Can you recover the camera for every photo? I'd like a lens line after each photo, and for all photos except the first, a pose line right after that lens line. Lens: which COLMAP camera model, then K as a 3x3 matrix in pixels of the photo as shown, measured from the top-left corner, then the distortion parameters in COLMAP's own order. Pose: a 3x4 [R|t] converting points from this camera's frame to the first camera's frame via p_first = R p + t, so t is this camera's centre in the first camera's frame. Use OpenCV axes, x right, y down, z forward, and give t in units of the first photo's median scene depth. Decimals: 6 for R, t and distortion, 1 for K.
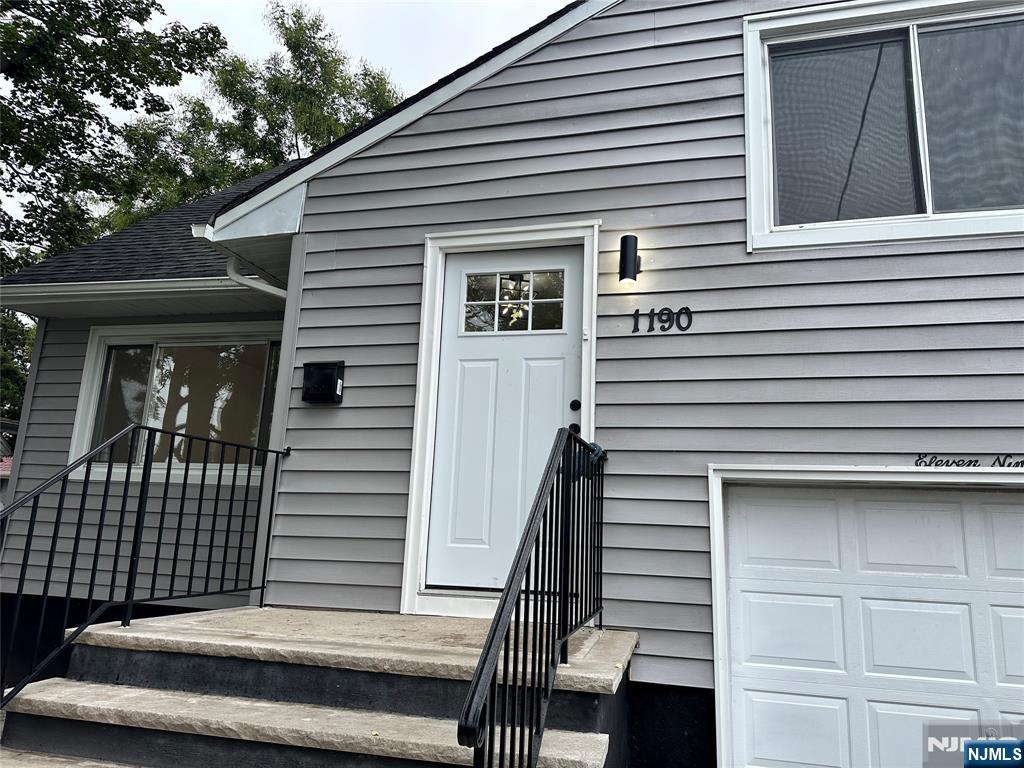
lens RADIAL K [[725.2, 0, 514.5], [0, 725.2, 386.5], [0, 0, 1]] dist [0.036034, -0.069299]
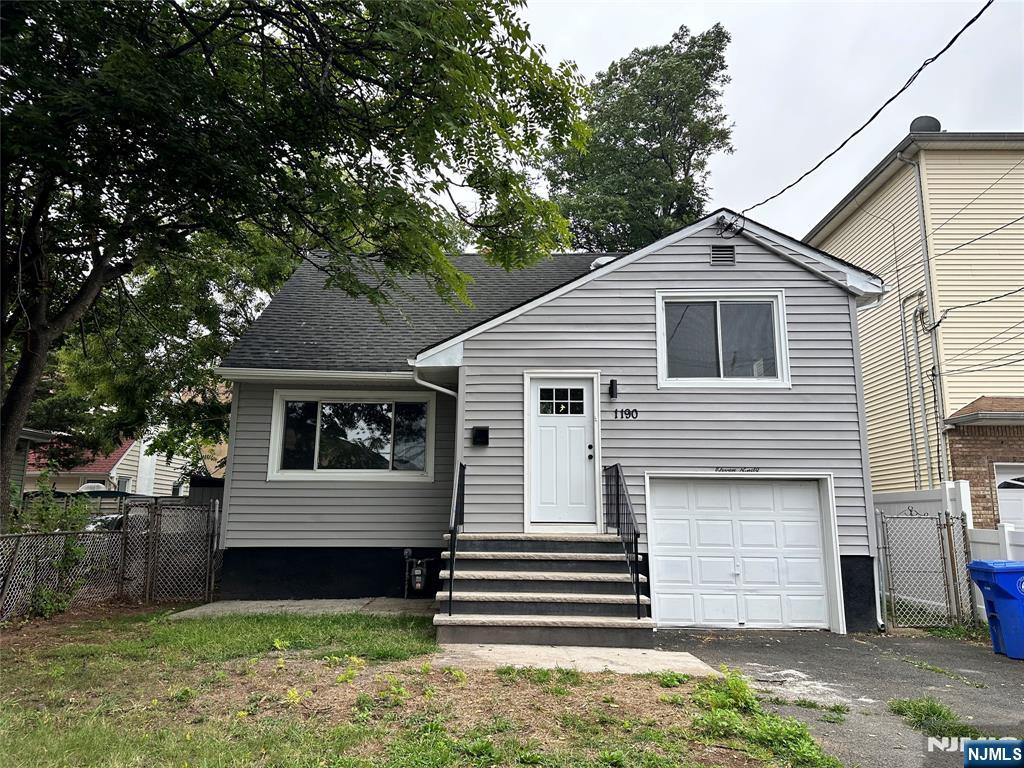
lens RADIAL K [[725.2, 0, 510.3], [0, 725.2, 382.3], [0, 0, 1]] dist [0.036034, -0.069299]
pose [[0.966392, 0.017279, 0.256490, -0.804373], [-0.020722, 0.999728, 0.010729, -0.211177], [-0.256235, -0.015683, 0.966487, -1.286743]]
